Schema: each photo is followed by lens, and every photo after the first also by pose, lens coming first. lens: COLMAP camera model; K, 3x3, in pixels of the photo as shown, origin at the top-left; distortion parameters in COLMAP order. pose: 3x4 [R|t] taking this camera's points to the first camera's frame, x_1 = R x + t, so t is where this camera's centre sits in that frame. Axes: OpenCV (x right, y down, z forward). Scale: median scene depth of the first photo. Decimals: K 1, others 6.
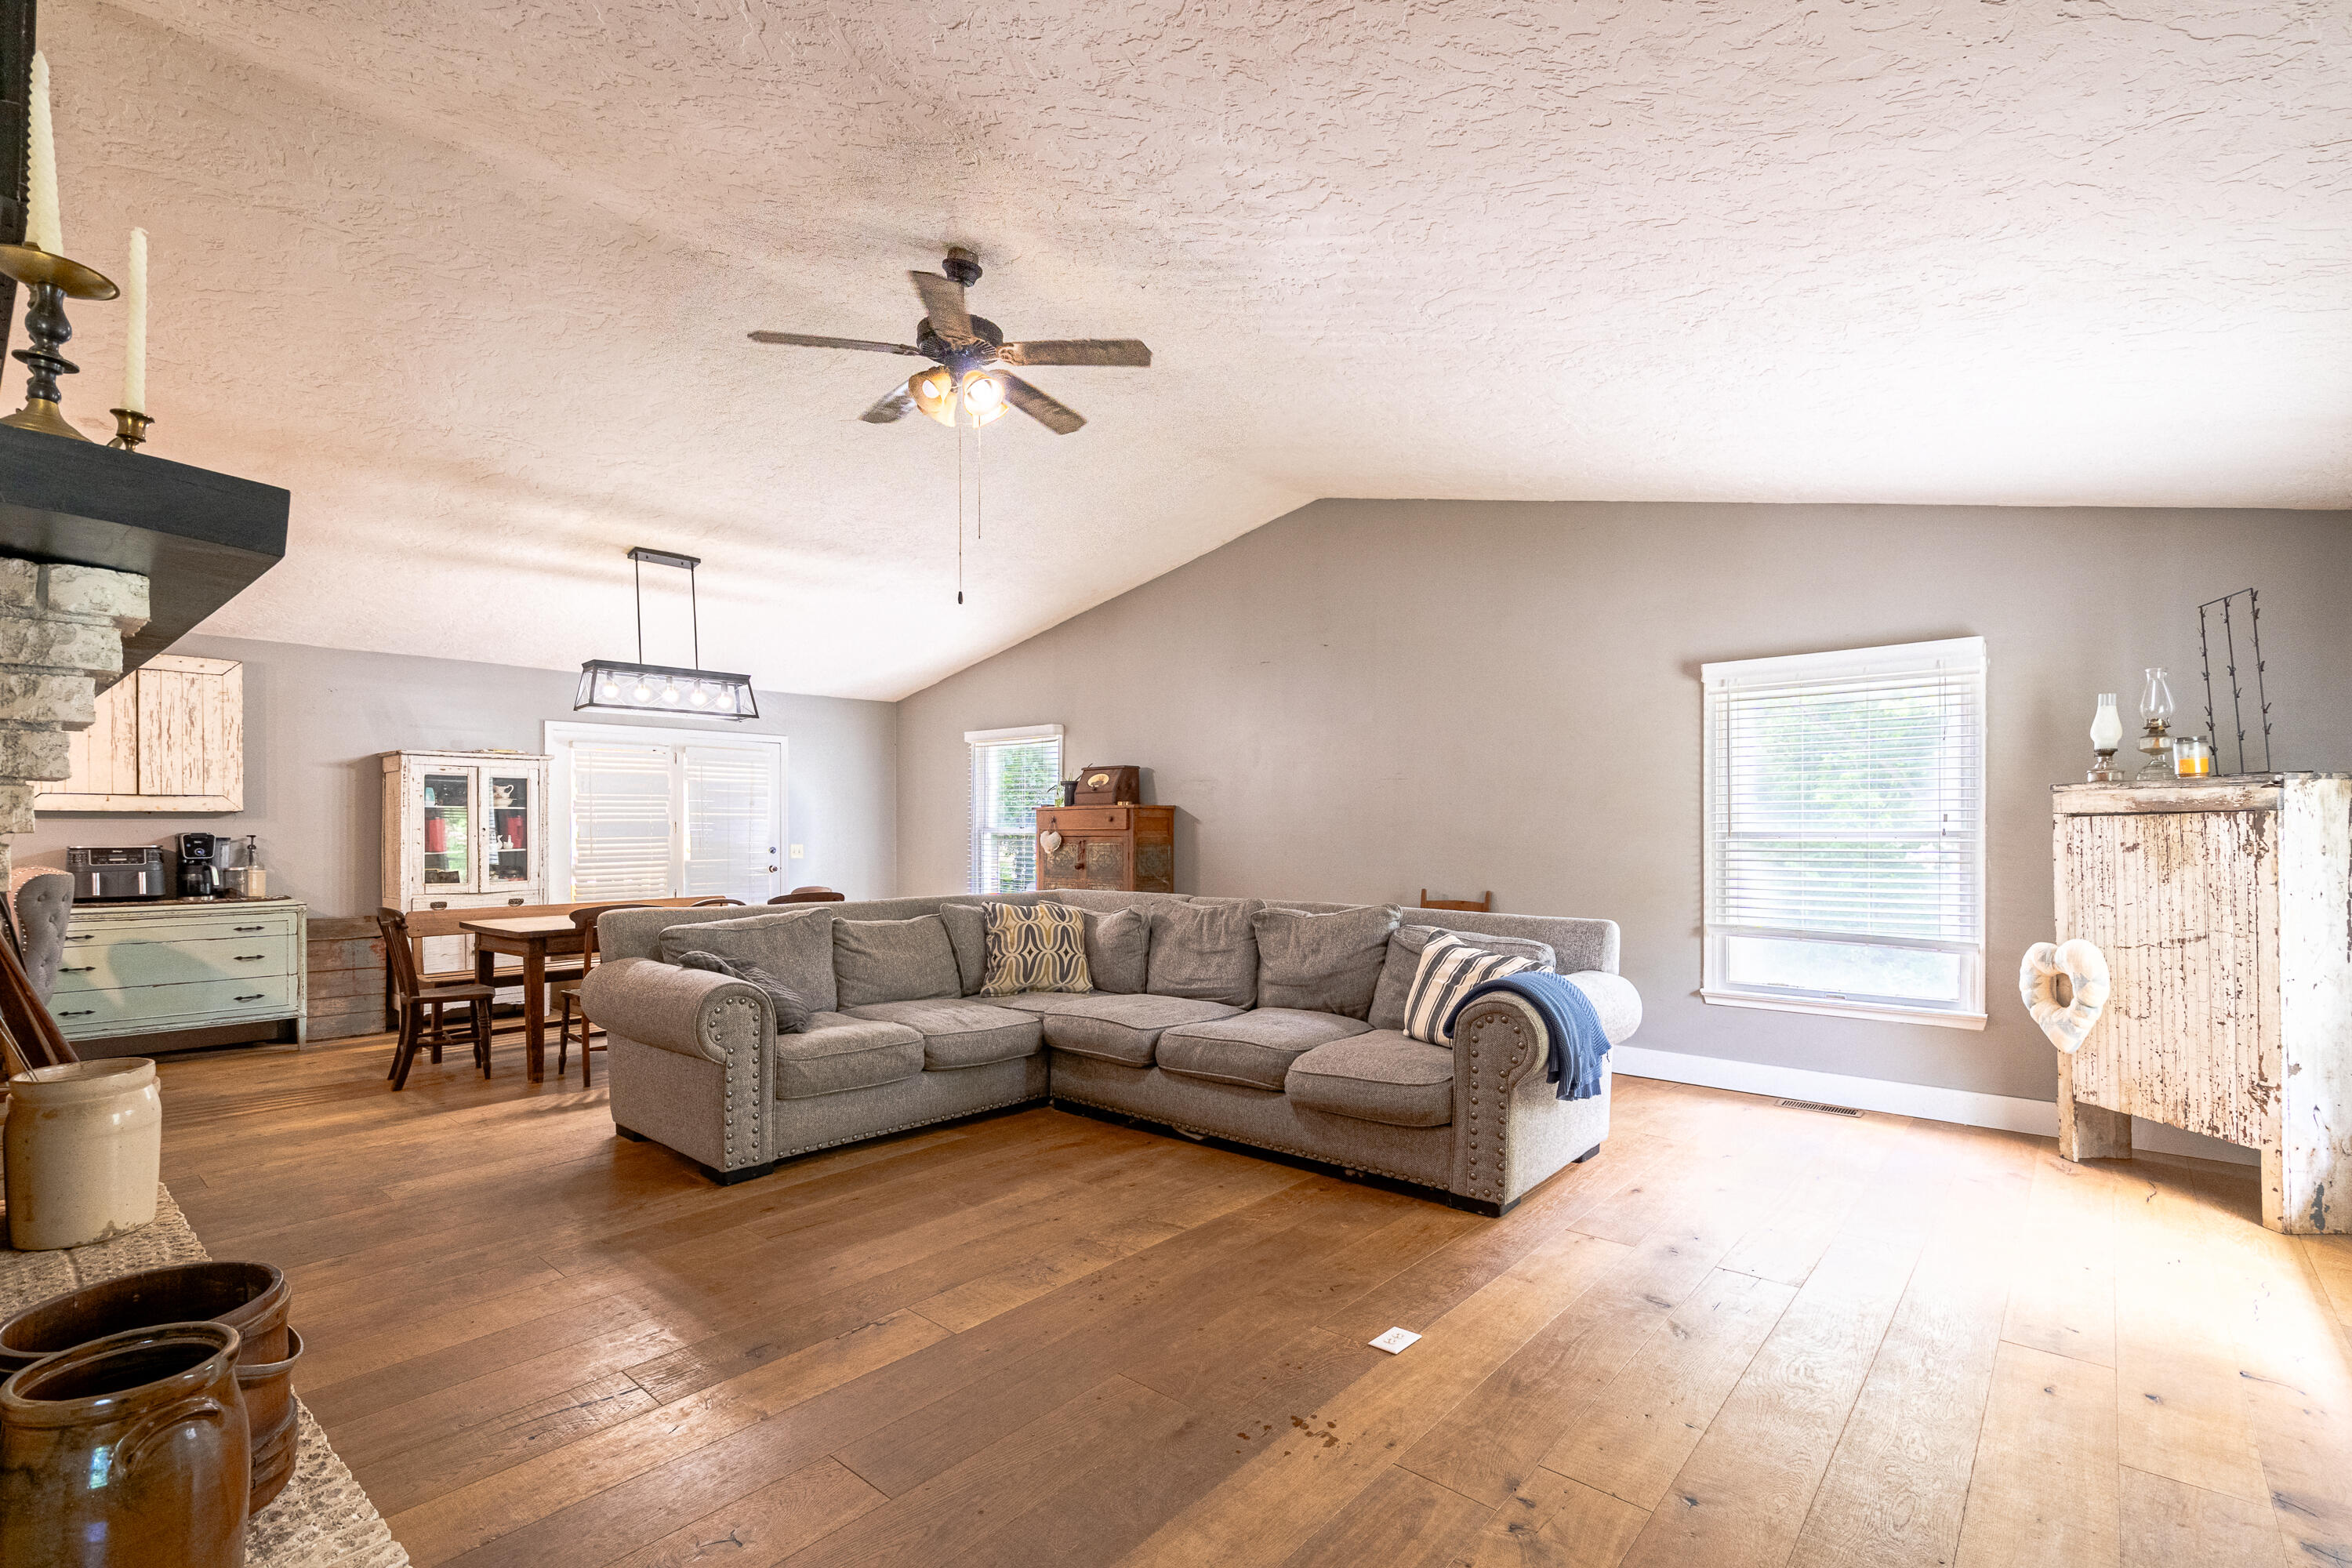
lens RADIAL K [[1078.0, 0, 1149.5], [0, 1078.0, 823.8], [0, 0, 1]] dist [-0.004286, 0.002431]
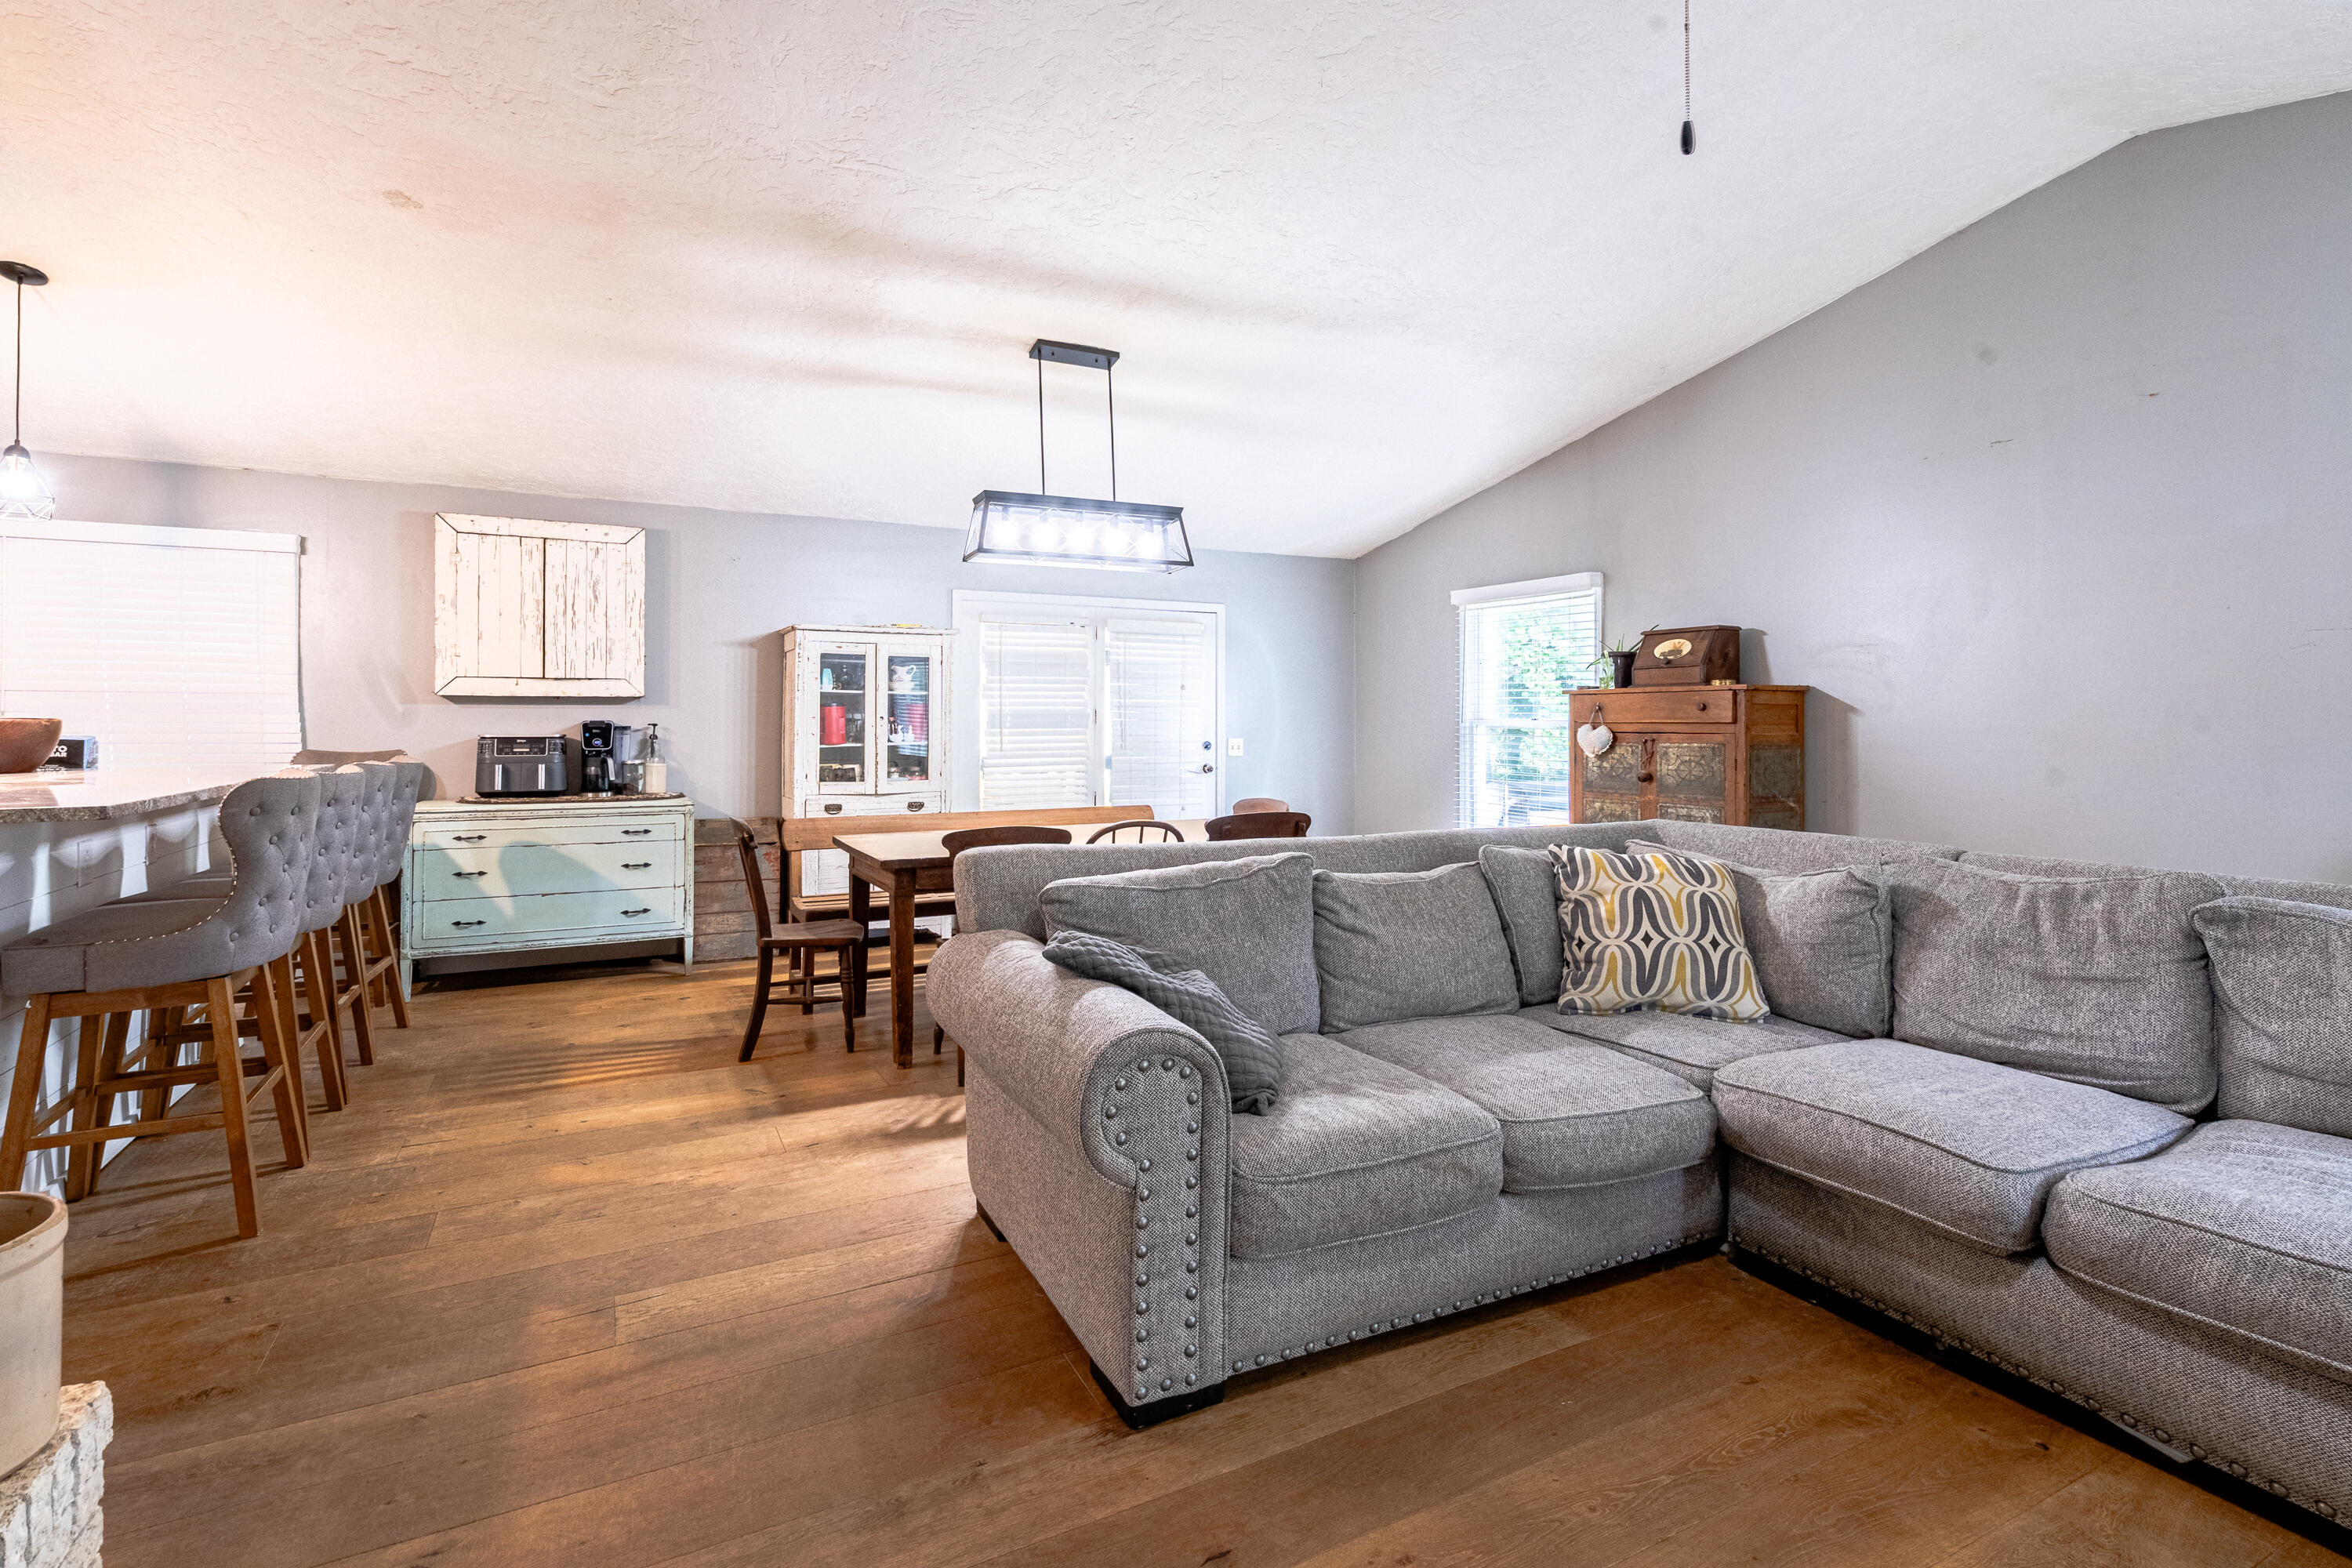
lens RADIAL K [[1078.0, 0, 1144.9], [0, 1078.0, 718.3], [0, 0, 1]] dist [-0.004286, 0.002431]
pose [[0.925857, 0.004409, -0.377849, -0.139997], [-0.003380, 0.999989, 0.003386, 0.001999], [0.377859, -0.001858, 0.925861, 0.374291]]
